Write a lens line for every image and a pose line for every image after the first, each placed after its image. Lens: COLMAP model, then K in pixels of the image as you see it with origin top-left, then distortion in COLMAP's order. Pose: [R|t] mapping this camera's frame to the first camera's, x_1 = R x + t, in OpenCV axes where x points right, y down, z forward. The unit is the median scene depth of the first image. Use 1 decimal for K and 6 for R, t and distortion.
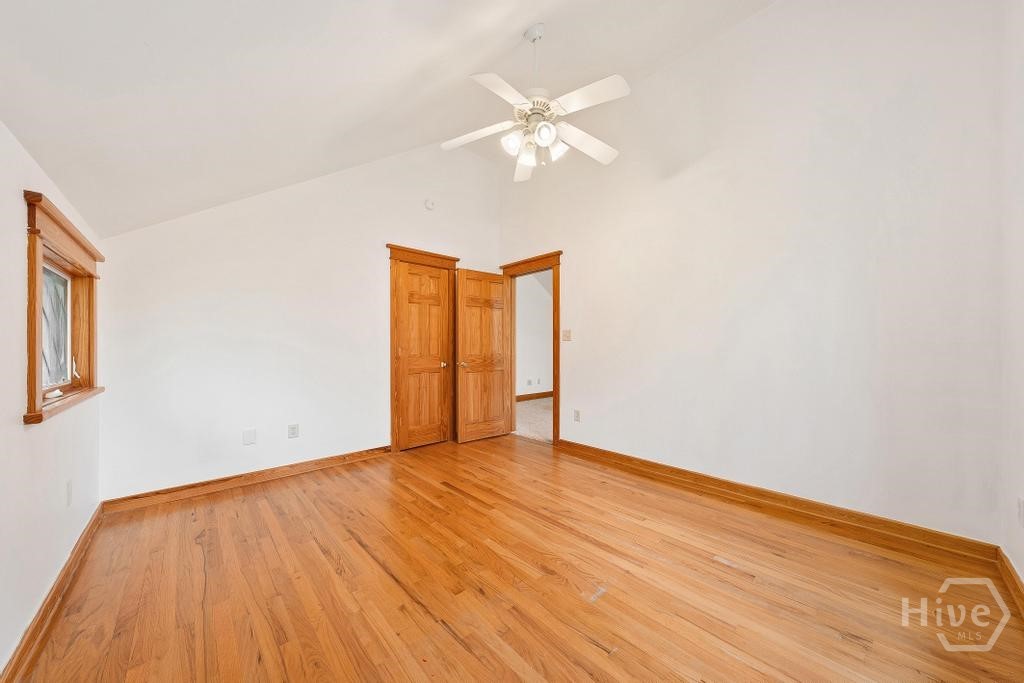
lens RADIAL K [[348.6, 0, 511.2], [0, 348.6, 347.0], [0, 0, 1]] dist [-0.002842, -0.000196]
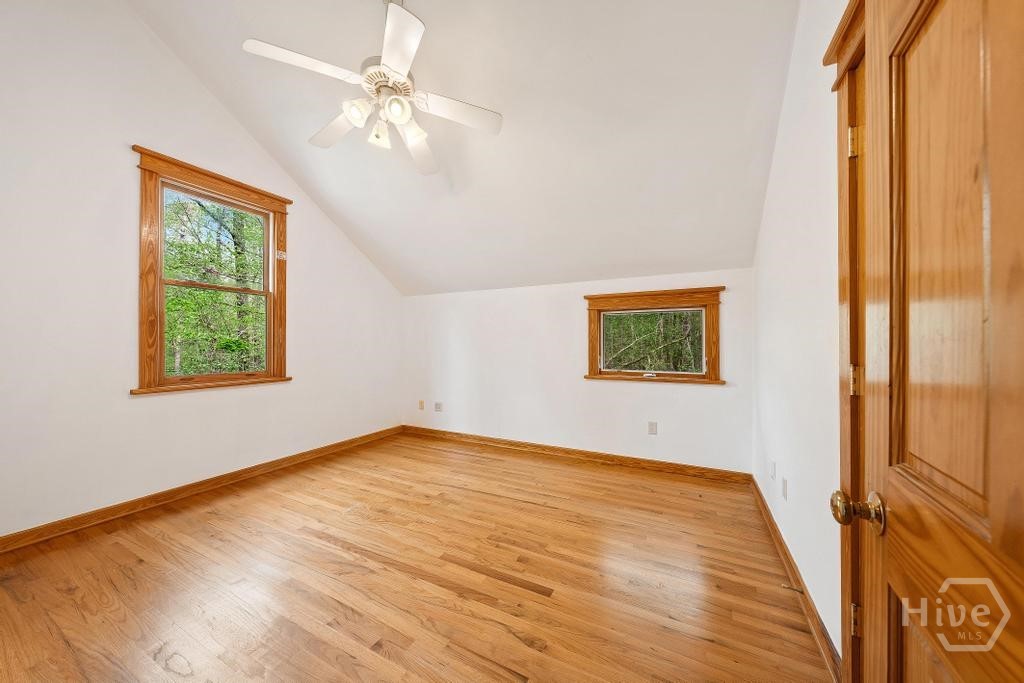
lens RADIAL K [[348.6, 0, 512.2], [0, 348.6, 345.2], [0, 0, 1]] dist [-0.002842, -0.000196]
pose [[-0.941241, 0.001527, -0.337734, 0.070156], [0.005165, 0.999938, -0.009873, -0.014111], [0.337697, -0.011037, -0.941190, 1.970056]]
